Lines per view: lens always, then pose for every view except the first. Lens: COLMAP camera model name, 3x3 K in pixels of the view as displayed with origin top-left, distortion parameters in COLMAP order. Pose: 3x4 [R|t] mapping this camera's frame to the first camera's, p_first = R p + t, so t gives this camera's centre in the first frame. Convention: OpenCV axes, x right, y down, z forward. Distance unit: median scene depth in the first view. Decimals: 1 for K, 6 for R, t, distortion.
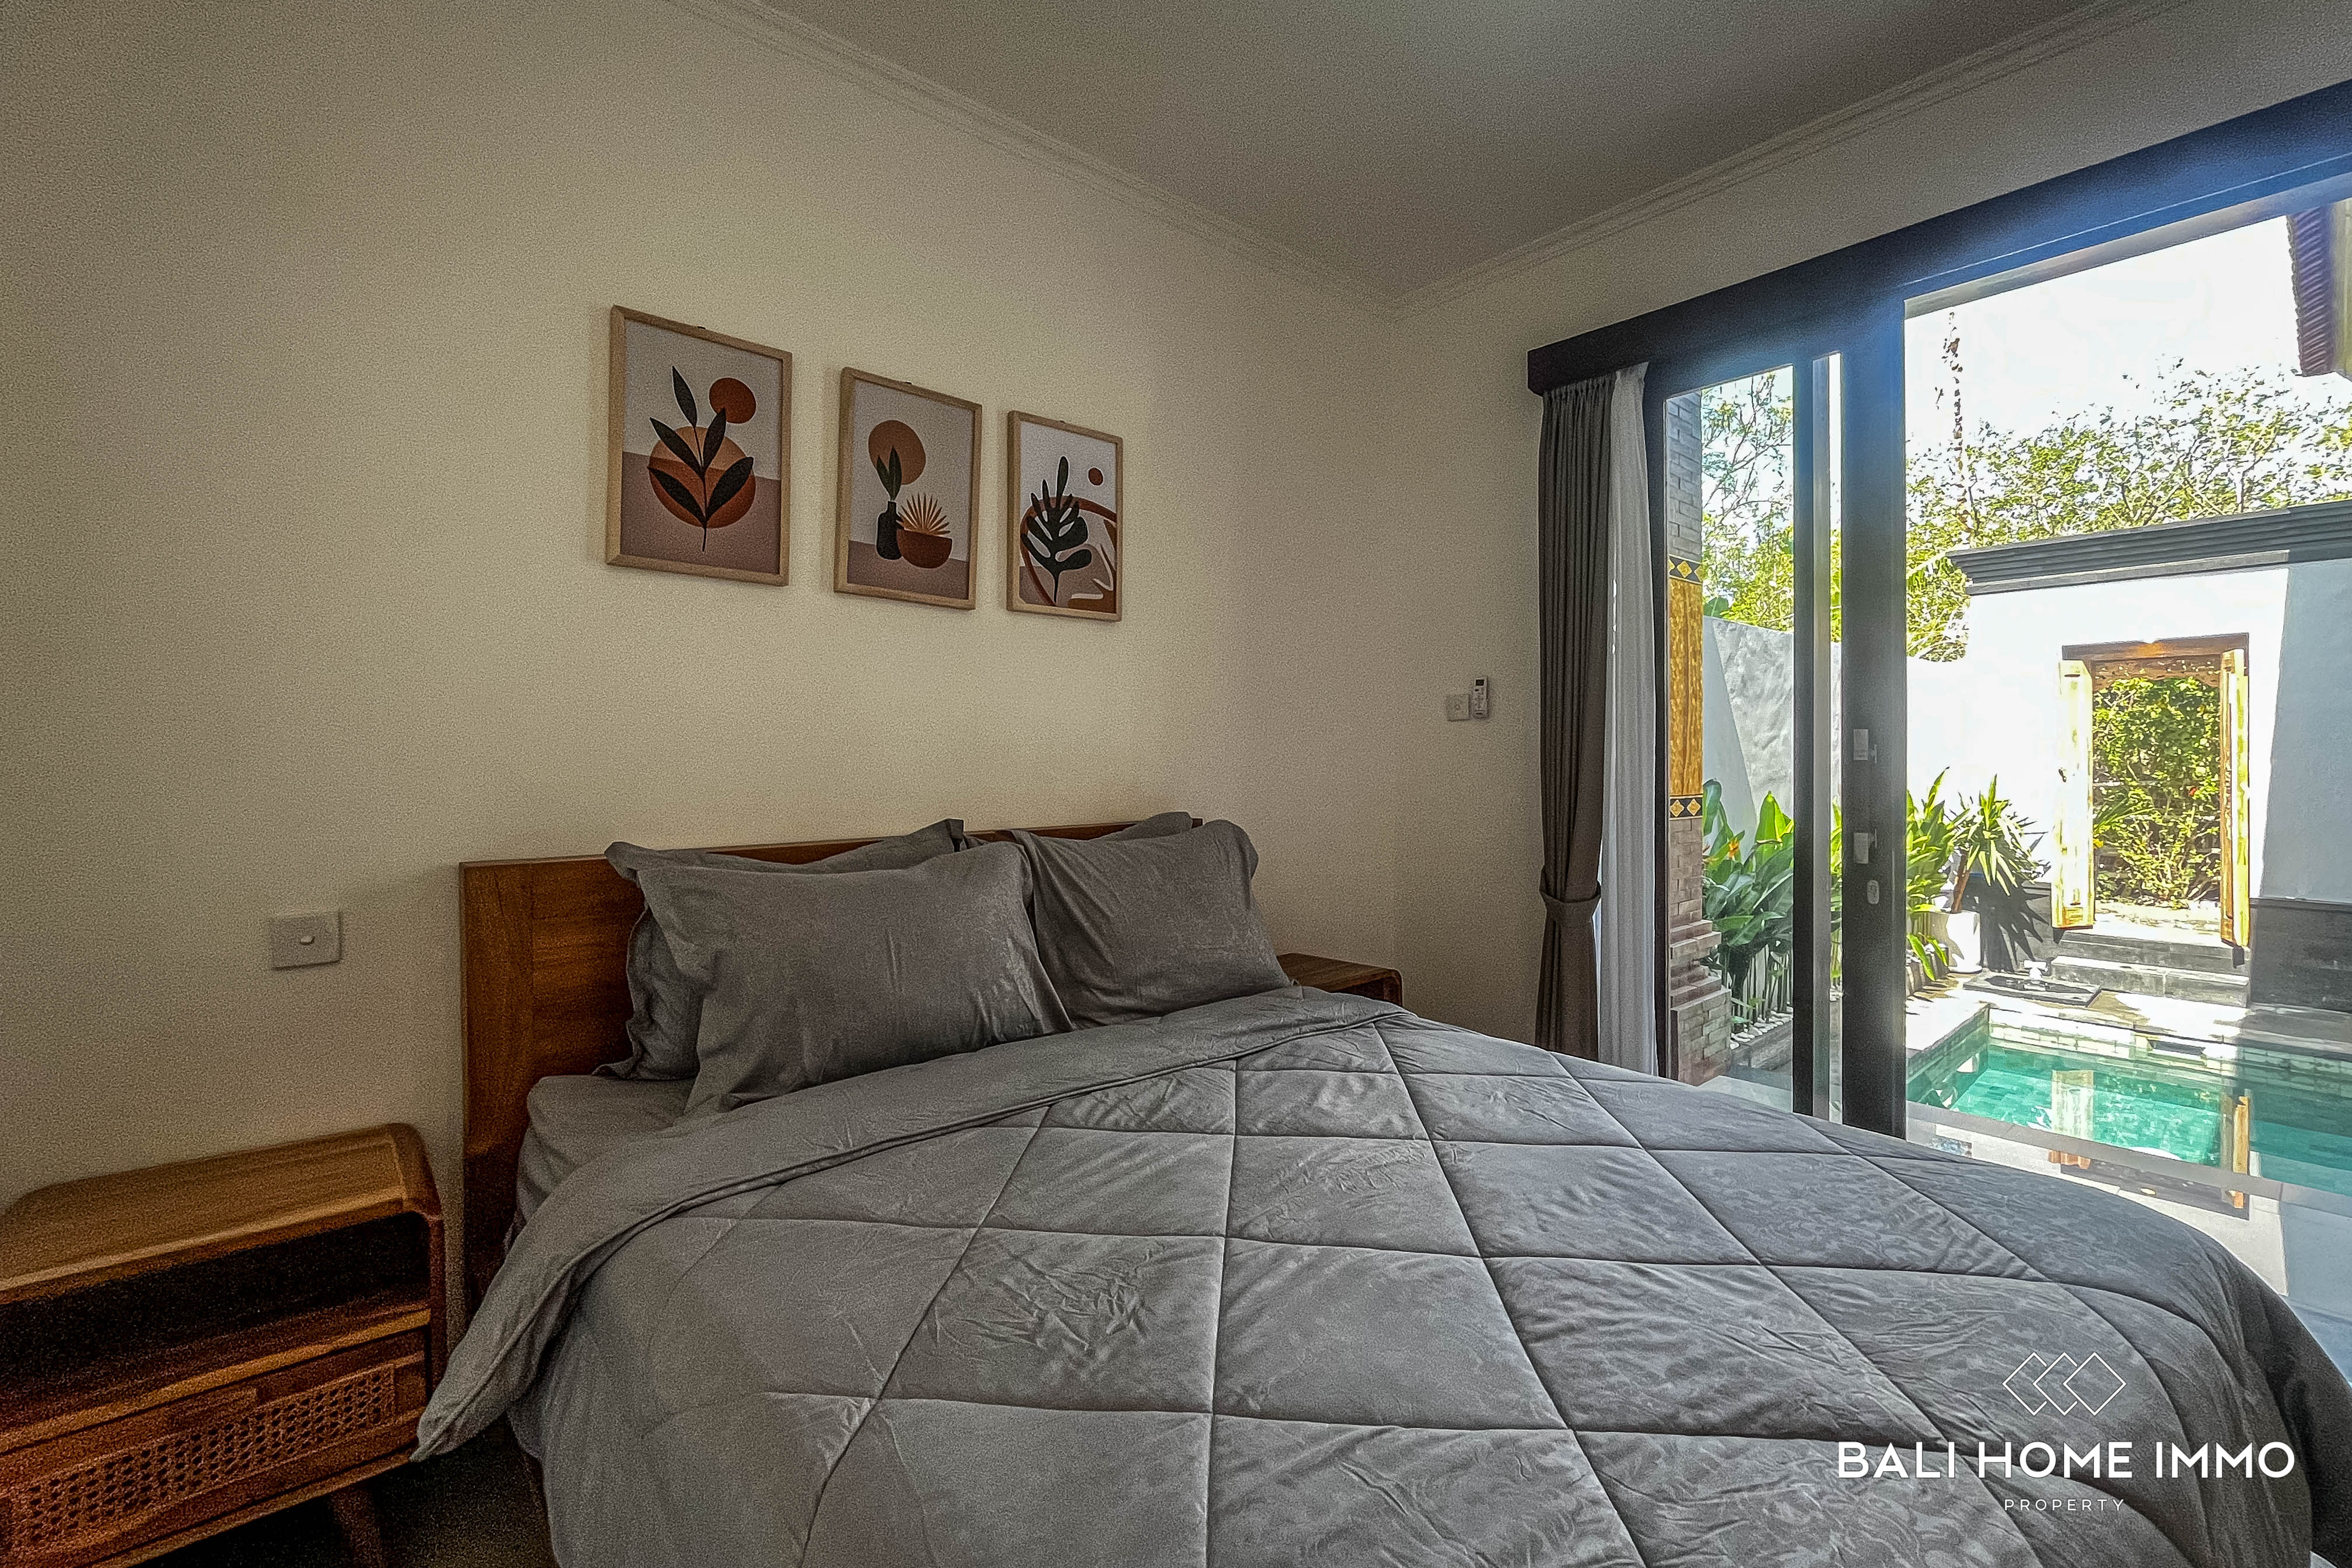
lens RADIAL K [[972.7, 0, 1170.7], [0, 972.7, 769.3], [0, 0, 1]] dist [-0.000945, -0.000160]
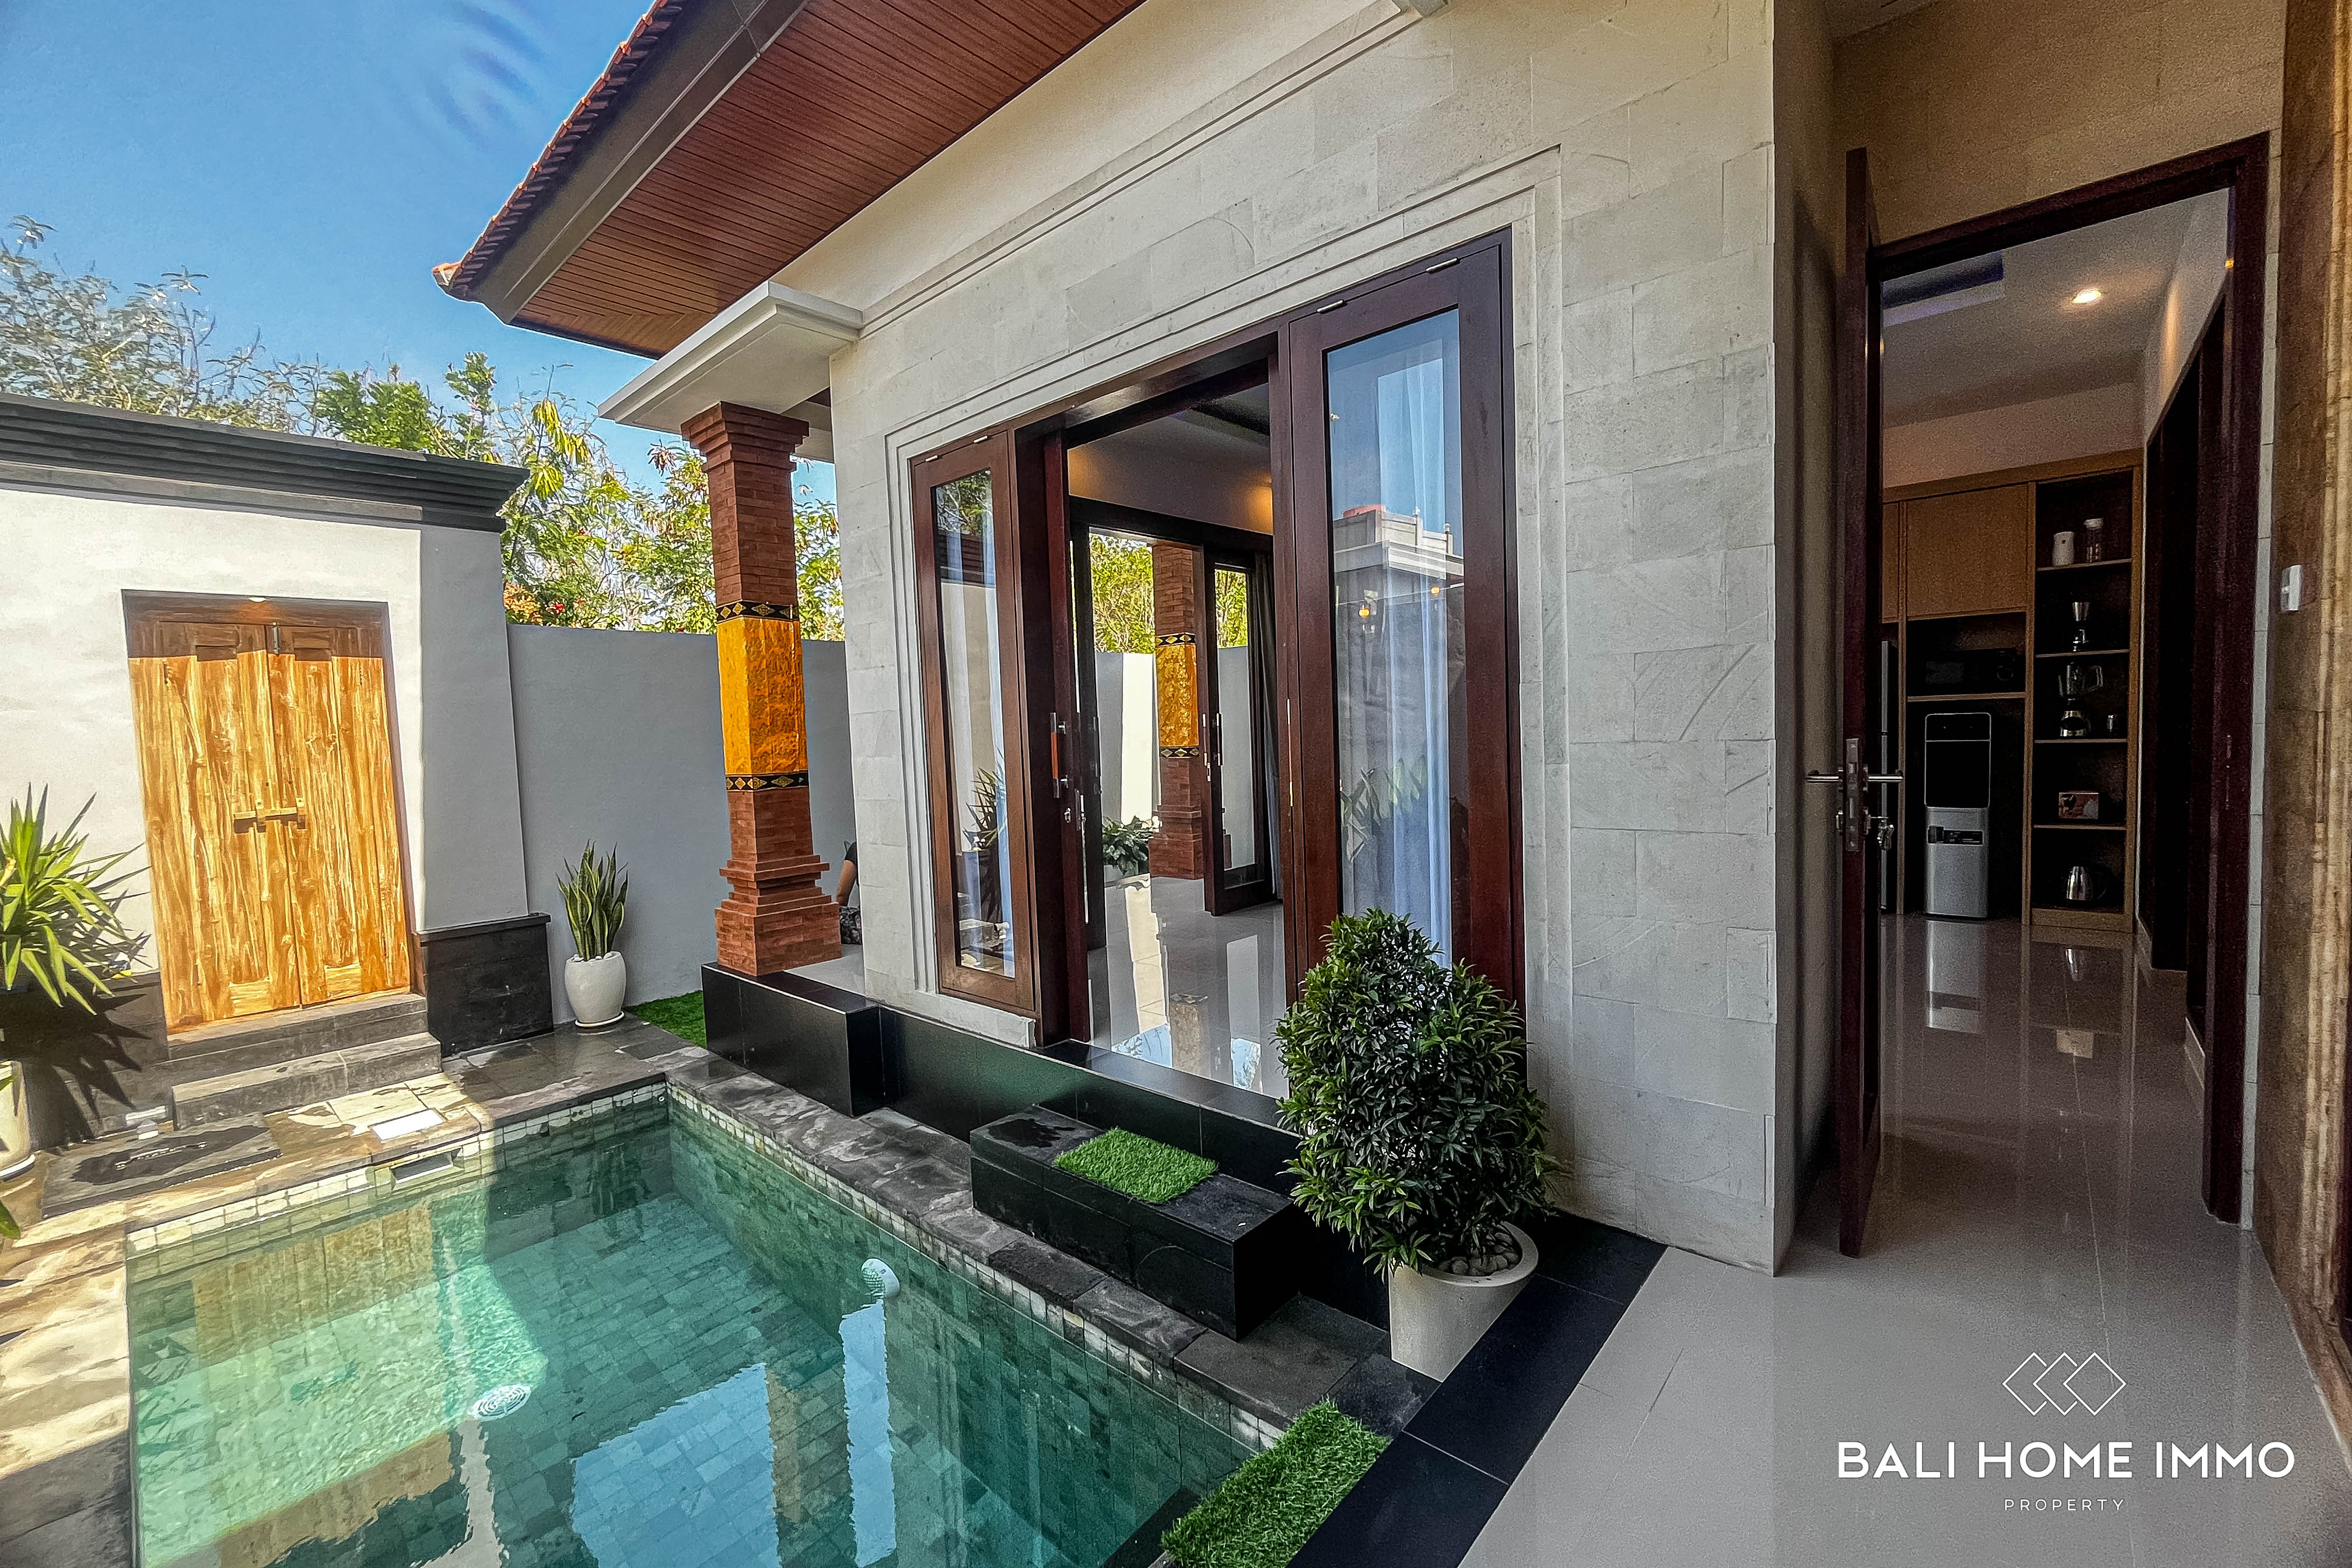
lens RADIAL K [[972.7, 0, 1170.7], [0, 972.7, 769.3], [0, 0, 1]] dist [-0.000945, -0.000160]
pose [[-0.134226, -0.046290, 0.989869, 0.237620], [0.057821, 0.996841, 0.054457, -0.013096], [-0.989262, 0.064545, -0.131125, 0.486953]]
